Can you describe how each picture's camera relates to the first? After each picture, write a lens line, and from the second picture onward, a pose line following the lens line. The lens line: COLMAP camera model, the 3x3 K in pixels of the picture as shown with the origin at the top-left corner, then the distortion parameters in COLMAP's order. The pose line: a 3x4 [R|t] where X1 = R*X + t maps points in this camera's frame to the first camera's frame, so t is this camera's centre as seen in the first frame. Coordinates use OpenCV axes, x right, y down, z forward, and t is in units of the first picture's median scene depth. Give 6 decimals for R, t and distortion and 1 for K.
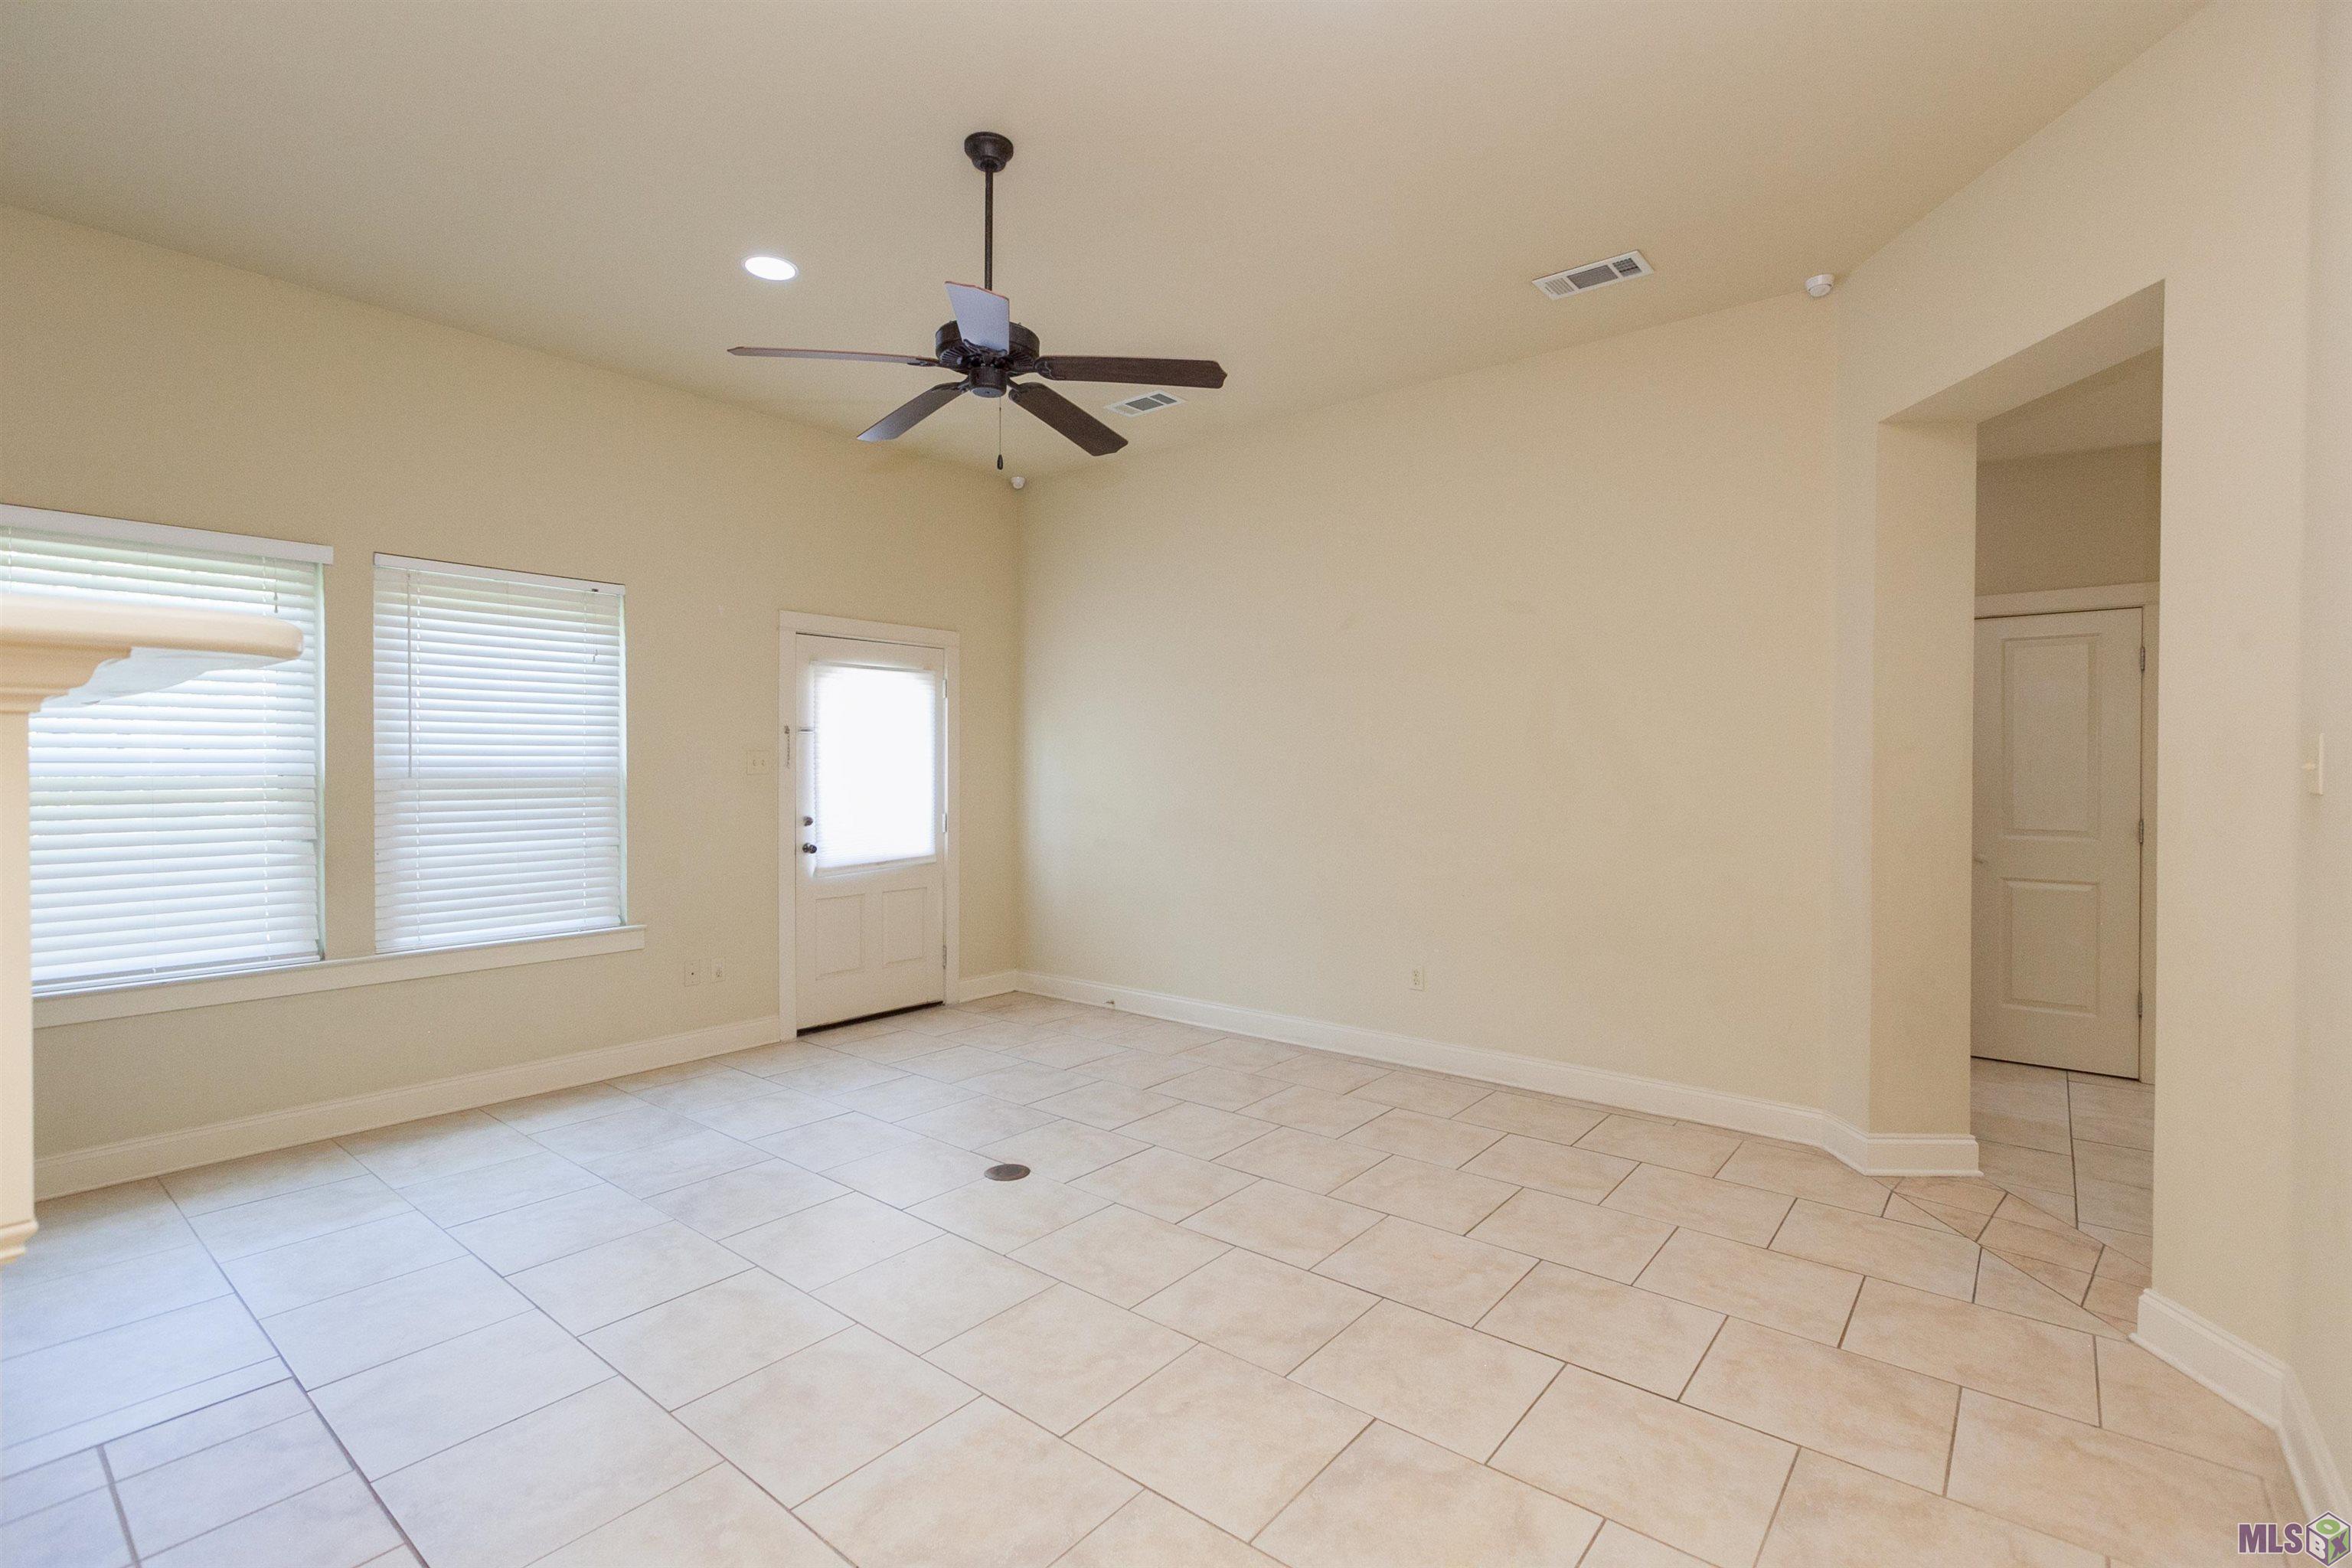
lens RADIAL K [[1082.0, 0, 1175.3], [0, 1082.0, 773.8], [0, 0, 1]] dist [0.010158, -0.000202]
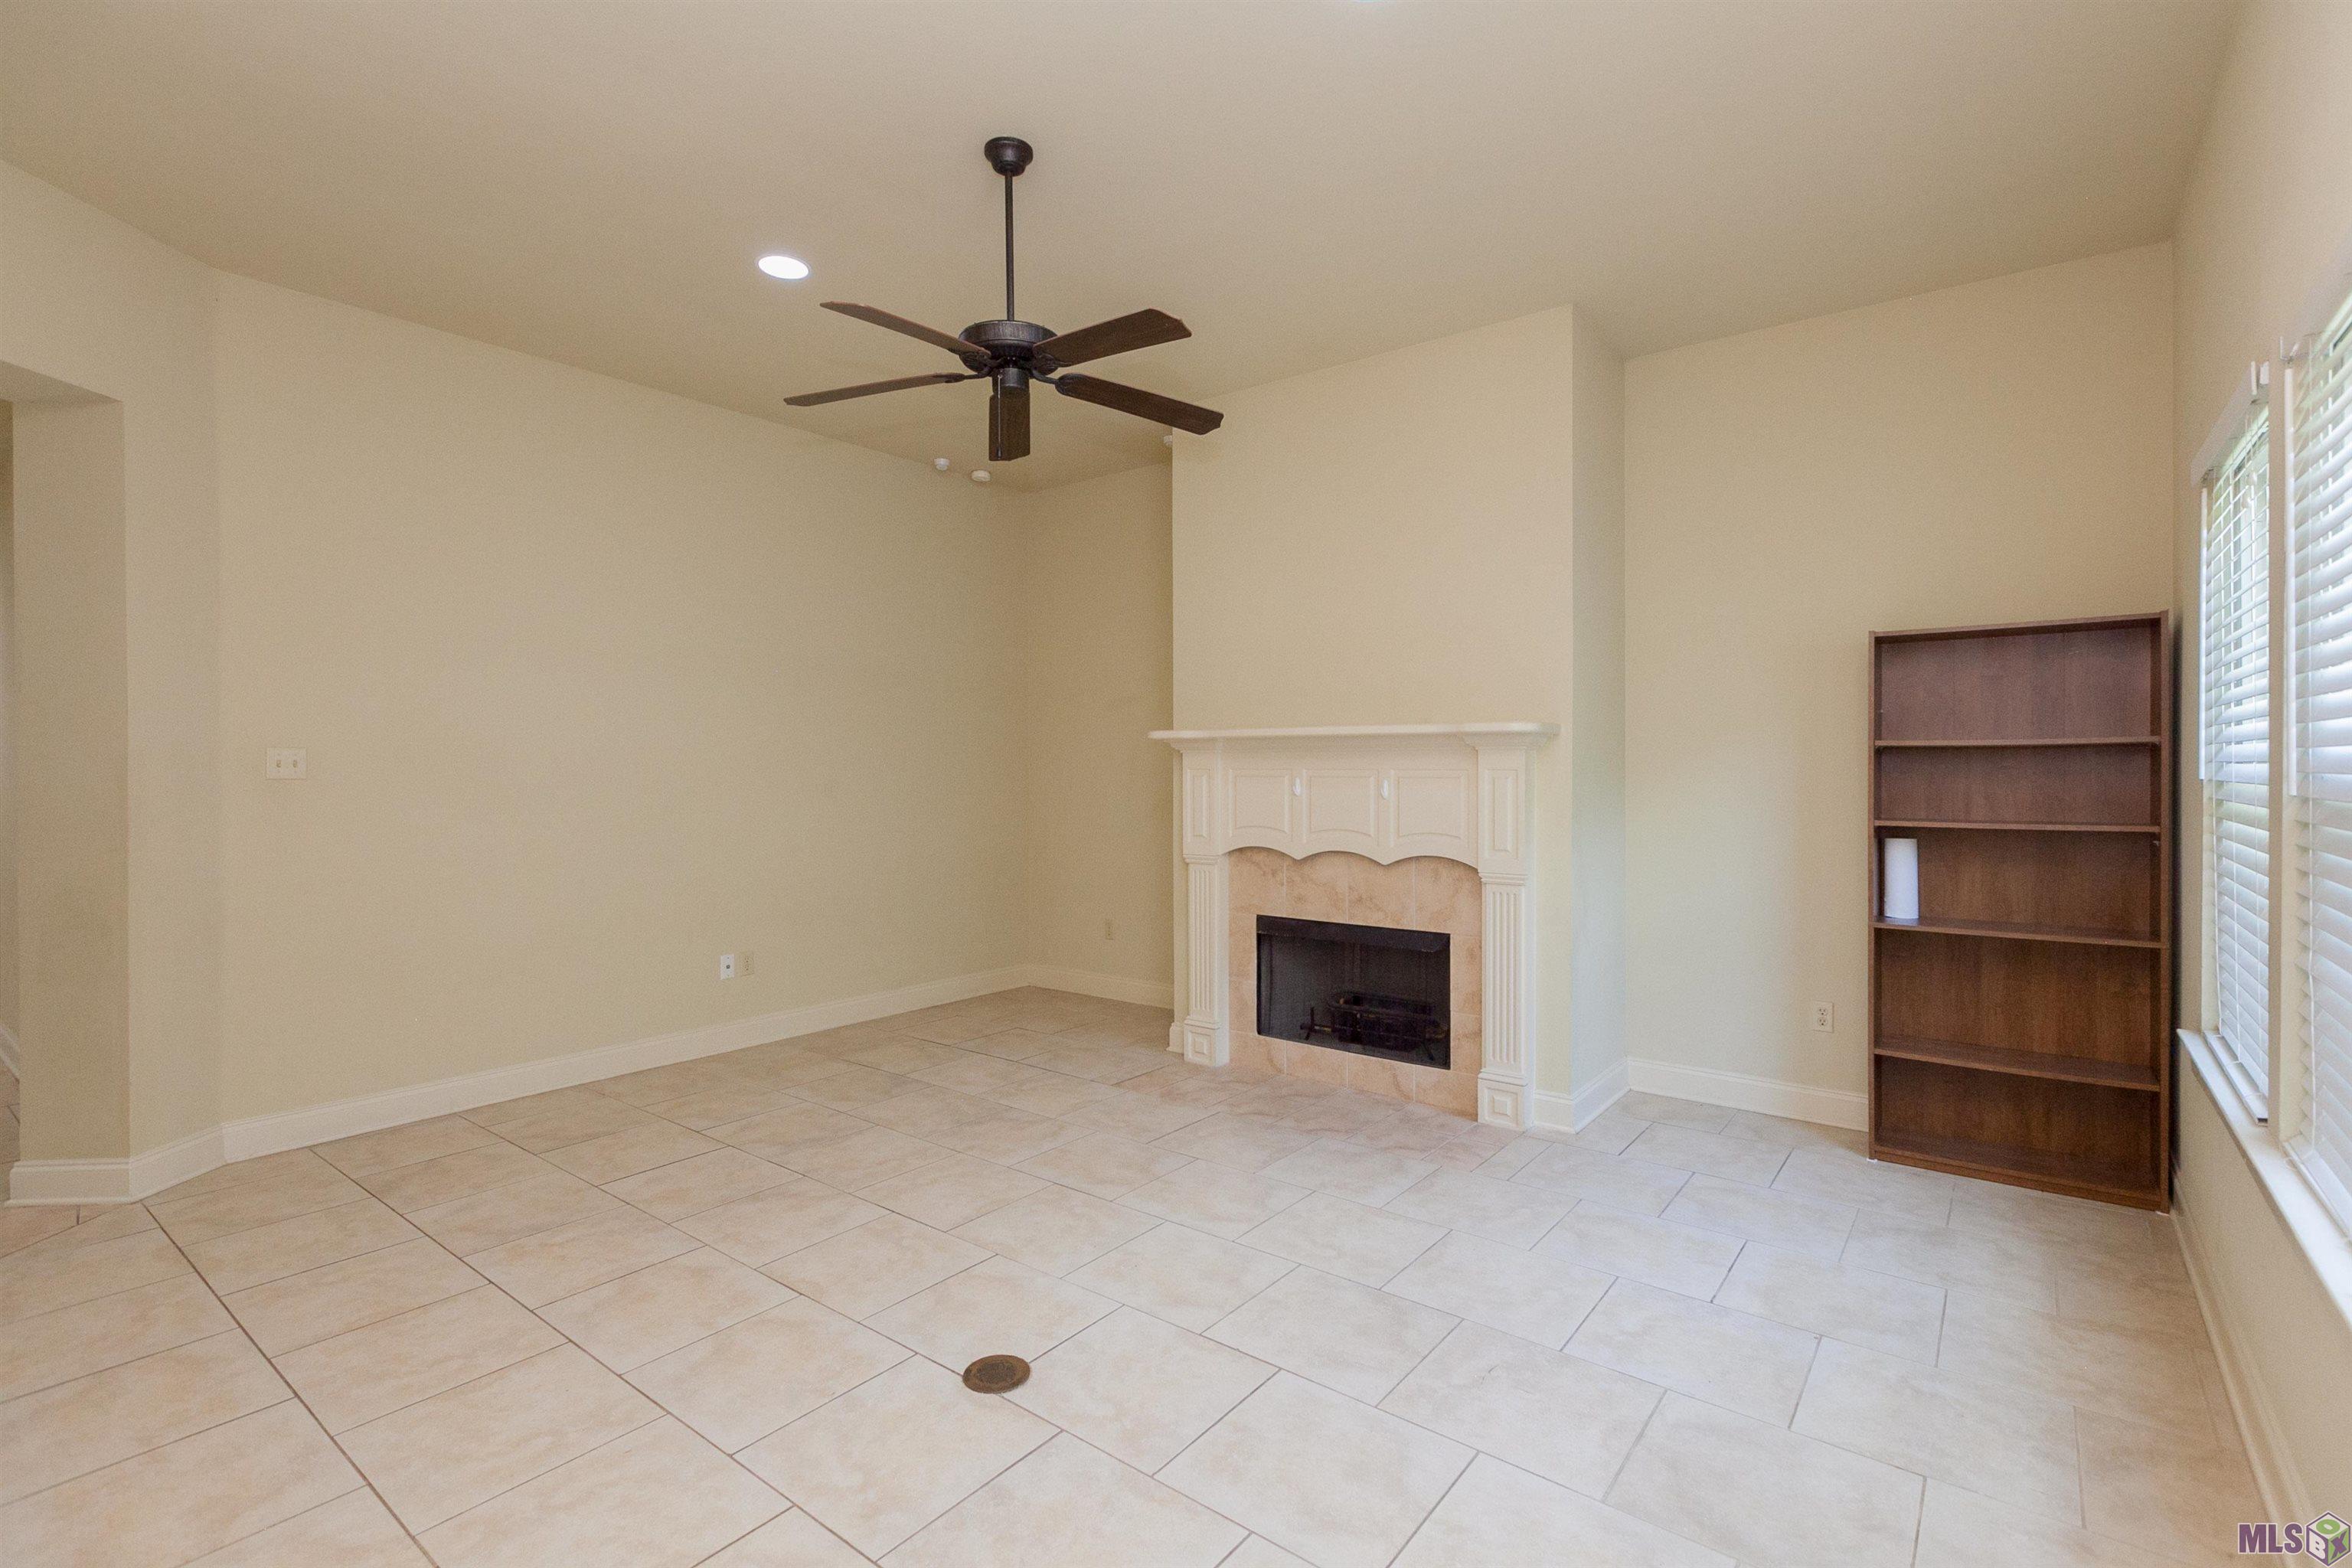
lens RADIAL K [[1082.0, 0, 1174.7], [0, 1082.0, 774.3], [0, 0, 1]] dist [0.010158, -0.000202]
pose [[-0.999680, 0.001578, -0.025255, -0.308519], [0.001067, 0.999795, 0.020219, -0.021345], [0.025282, 0.020186, -0.999477, 2.072529]]
